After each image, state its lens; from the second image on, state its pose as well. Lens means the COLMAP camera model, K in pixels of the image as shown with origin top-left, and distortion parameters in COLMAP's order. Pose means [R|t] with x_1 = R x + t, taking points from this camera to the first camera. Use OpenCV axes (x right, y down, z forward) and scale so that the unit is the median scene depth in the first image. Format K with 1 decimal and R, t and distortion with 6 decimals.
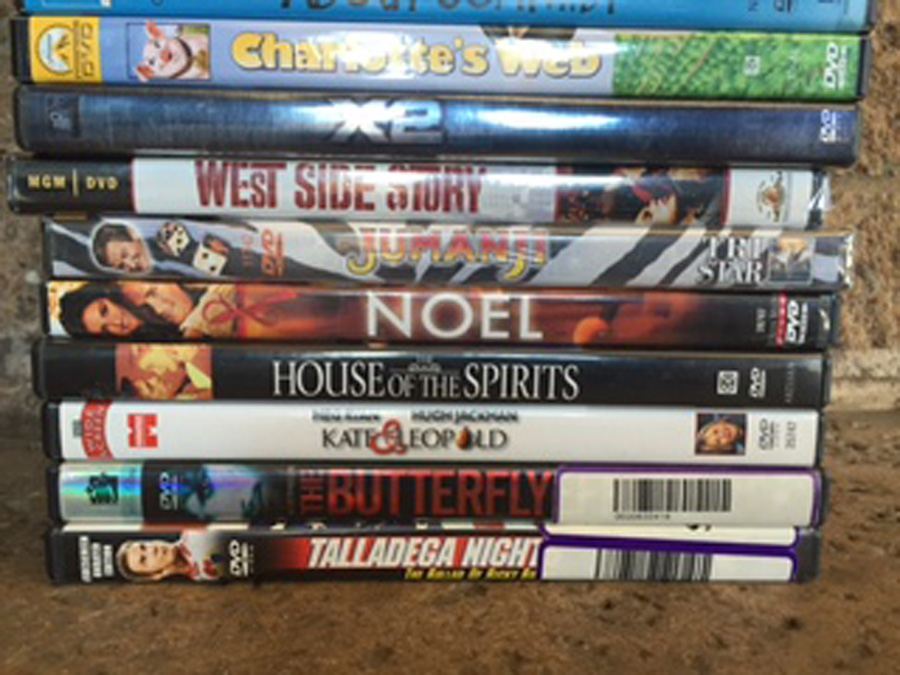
lens RADIAL K [[768.3, 0, 451.0], [0, 768.3, 337.3], [0, 0, 1]] dist [0.061776, -0.109372]
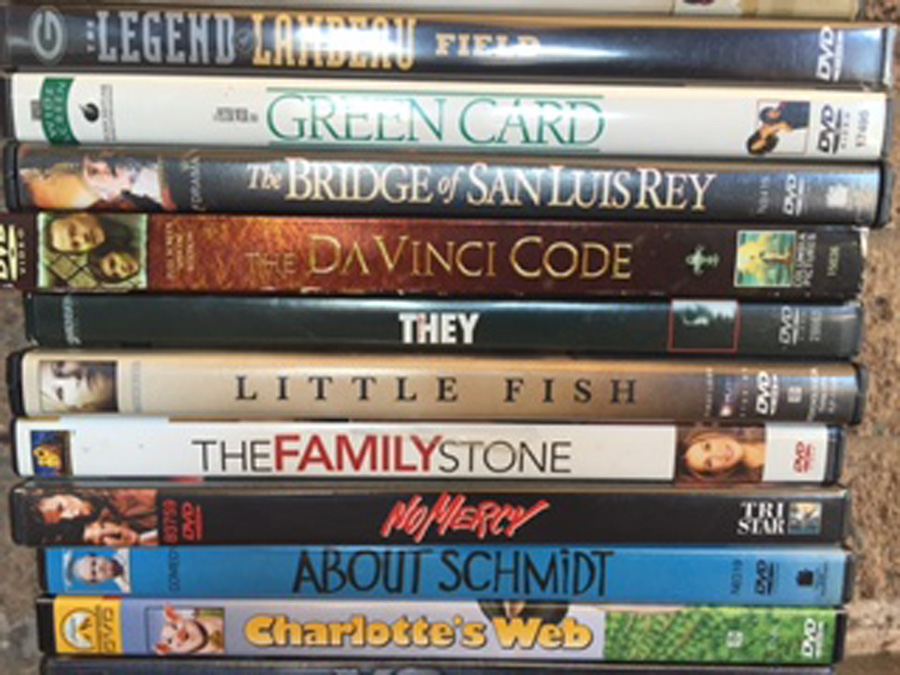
lens RADIAL K [[768.3, 0, 452.0], [0, 768.3, 335.2], [0, 0, 1]] dist [0.061776, -0.109372]
pose [[0.999996, -0.002842, -0.000902, 0.003287], [0.002852, 0.999924, 0.011980, -0.782061], [0.000868, -0.011983, 0.999928, -0.057862]]
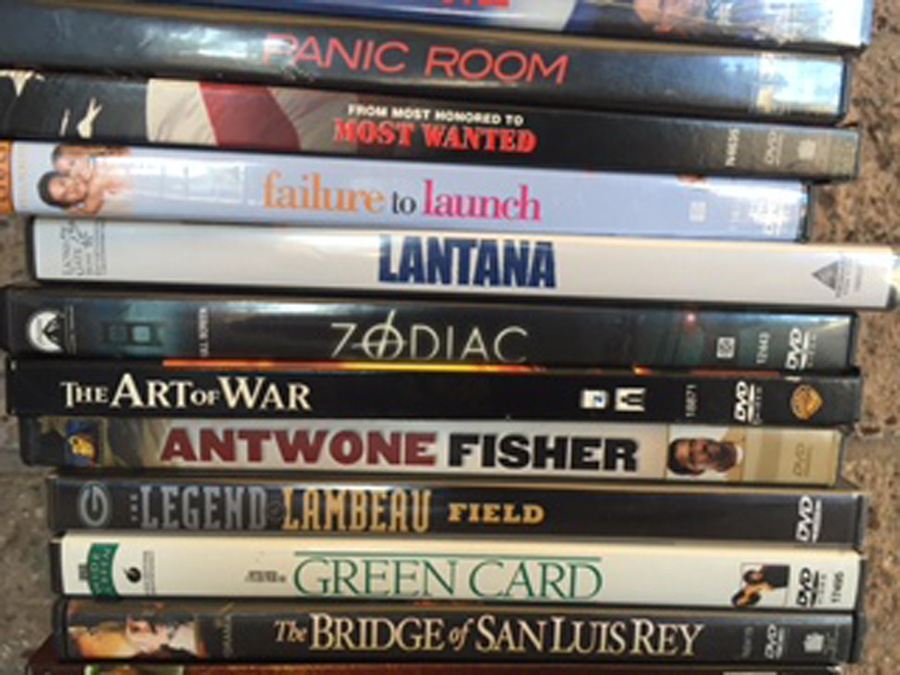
lens RADIAL K [[768.3, 0, 453.6], [0, 768.3, 333.4], [0, 0, 1]] dist [0.061776, -0.109372]
pose [[0.999969, 0.007916, -0.000124, -0.011650], [-0.007915, 0.999940, 0.007597, -1.371874], [0.000184, -0.007596, 0.999971, -0.142857]]
